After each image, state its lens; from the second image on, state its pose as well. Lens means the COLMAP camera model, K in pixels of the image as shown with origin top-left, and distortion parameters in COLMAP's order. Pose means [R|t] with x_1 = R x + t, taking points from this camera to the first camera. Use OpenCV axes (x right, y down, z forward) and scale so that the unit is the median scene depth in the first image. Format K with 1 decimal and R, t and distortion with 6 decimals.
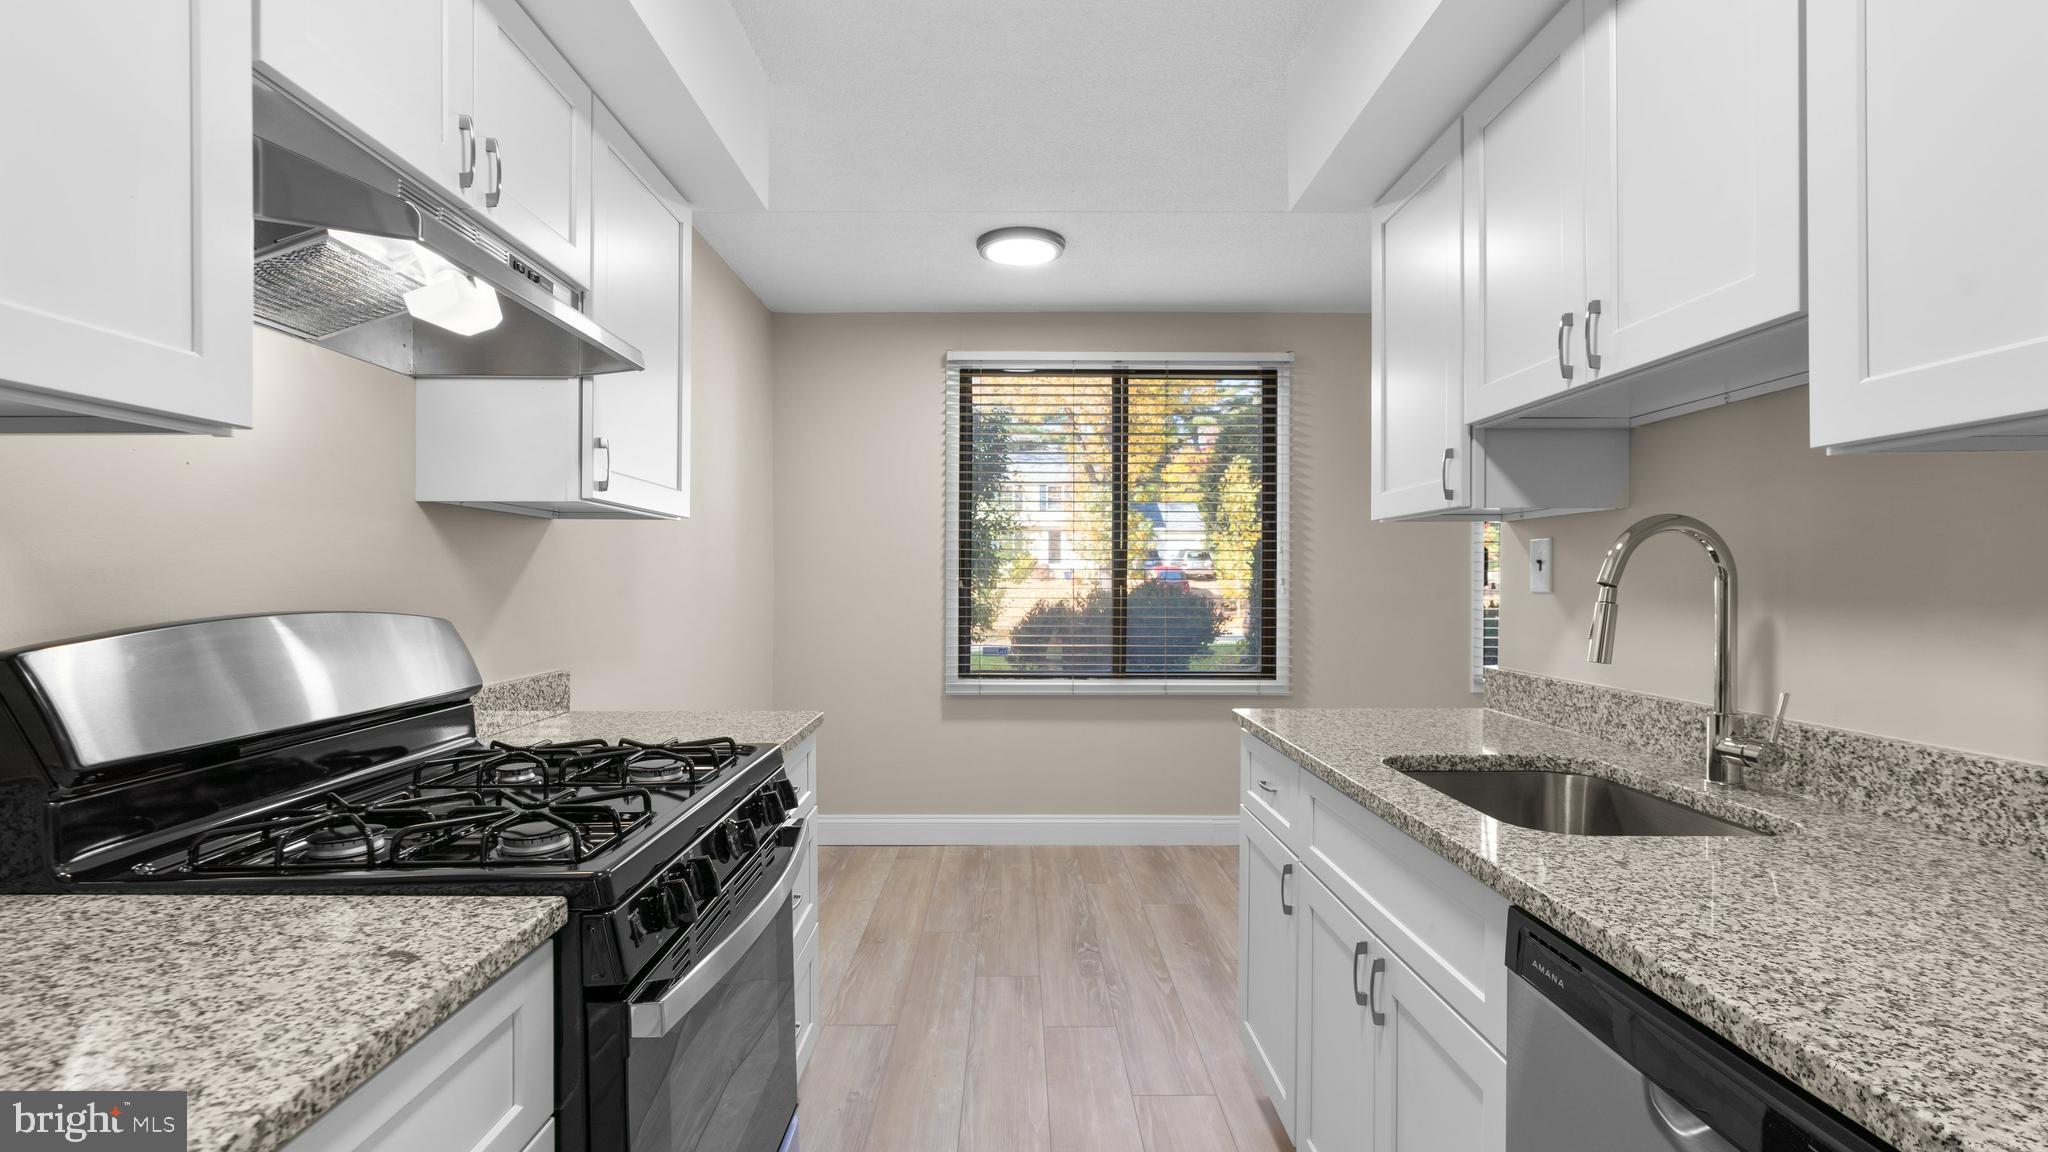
lens RADIAL K [[925.3, 0, 1025.4], [0, 925.3, 586.3], [0, 0, 1]] dist [-0.020944, 0.009943]
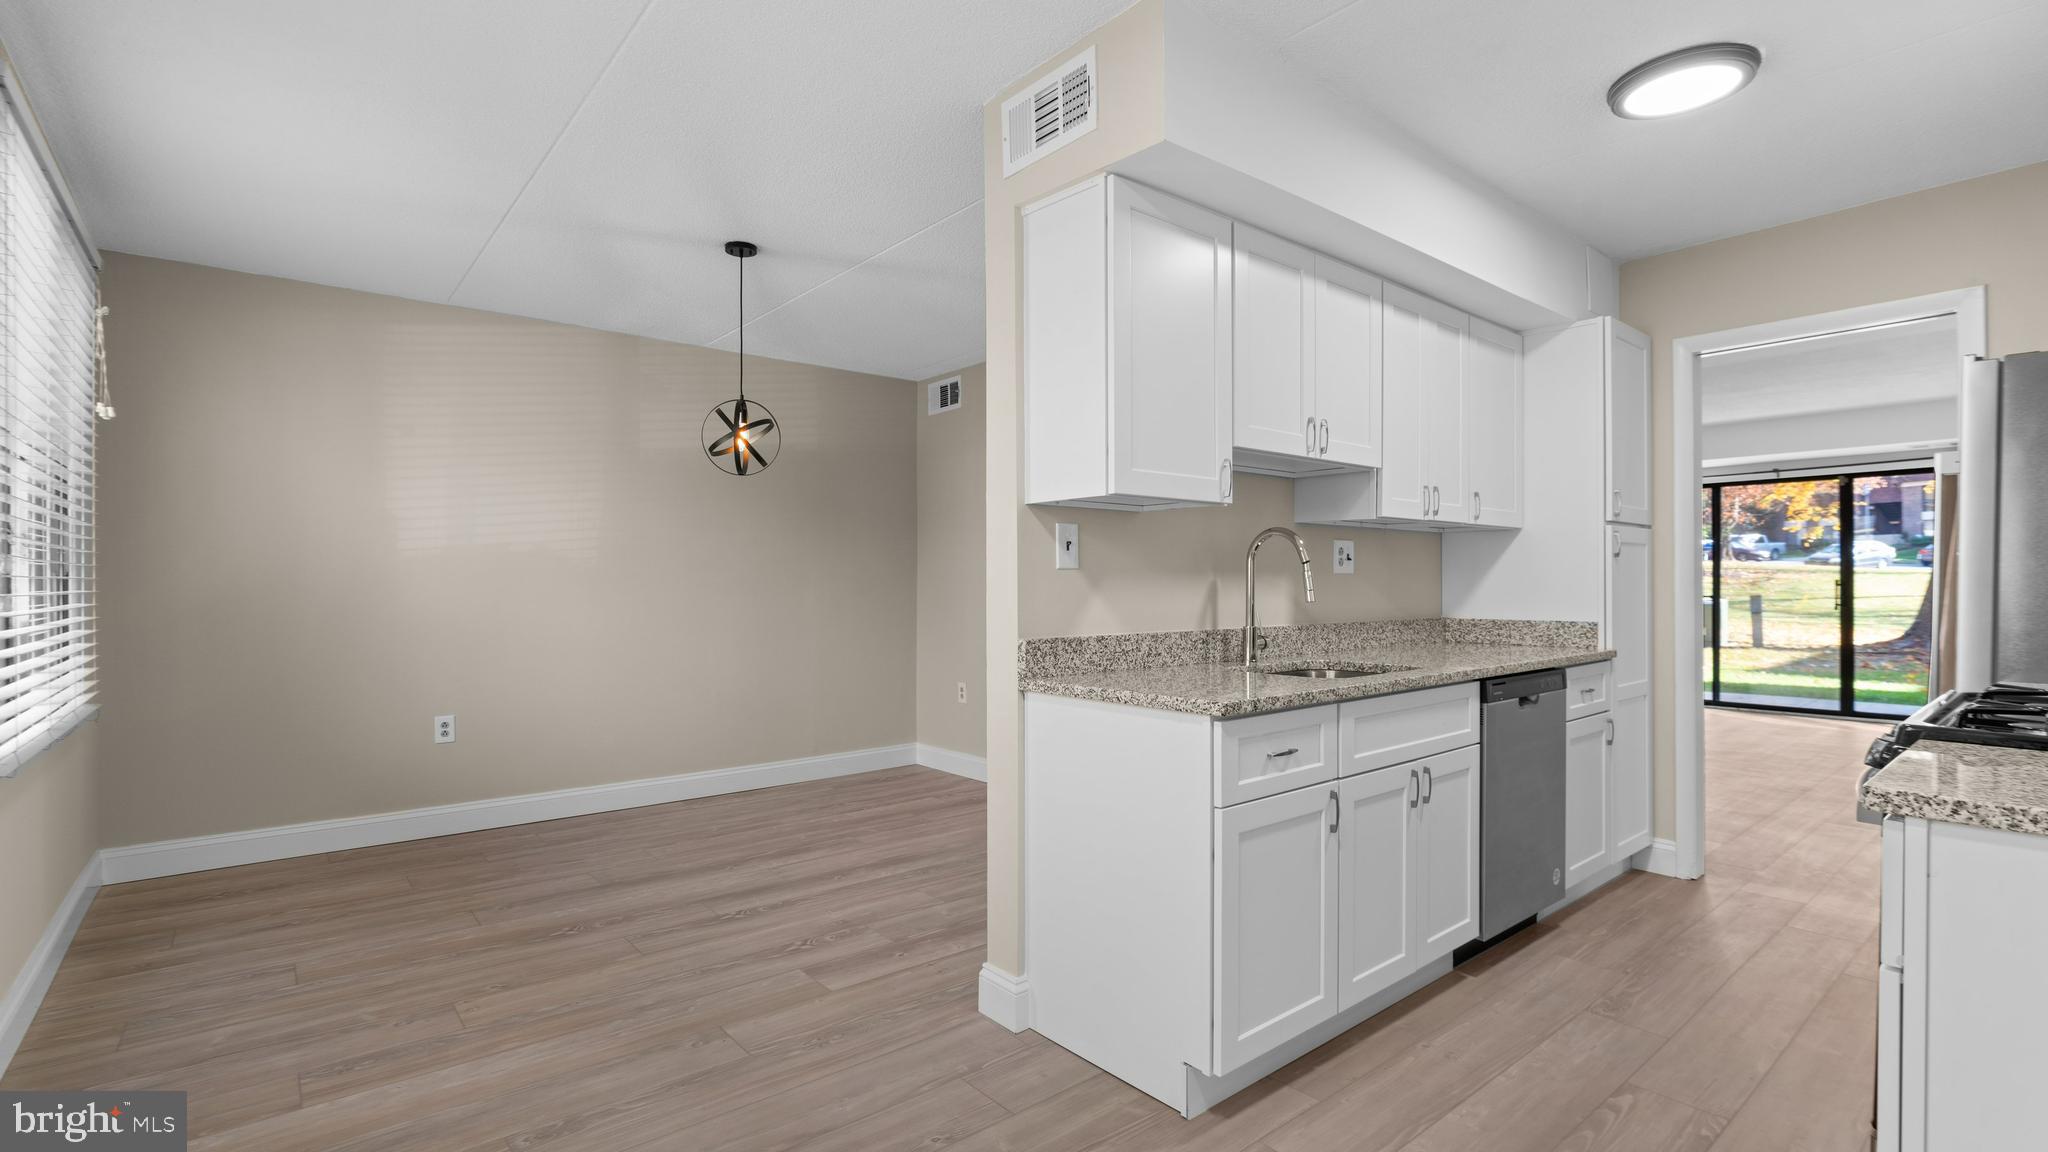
lens RADIAL K [[925.3, 0, 1016.5], [0, 925.3, 583.4], [0, 0, 1]] dist [-0.020944, 0.009943]
pose [[-0.627247, -0.001280, 0.778820, -0.392476], [0.005007, 0.999971, 0.005677, 0.022058], [-0.778805, 0.007461, -0.627222, 2.081279]]
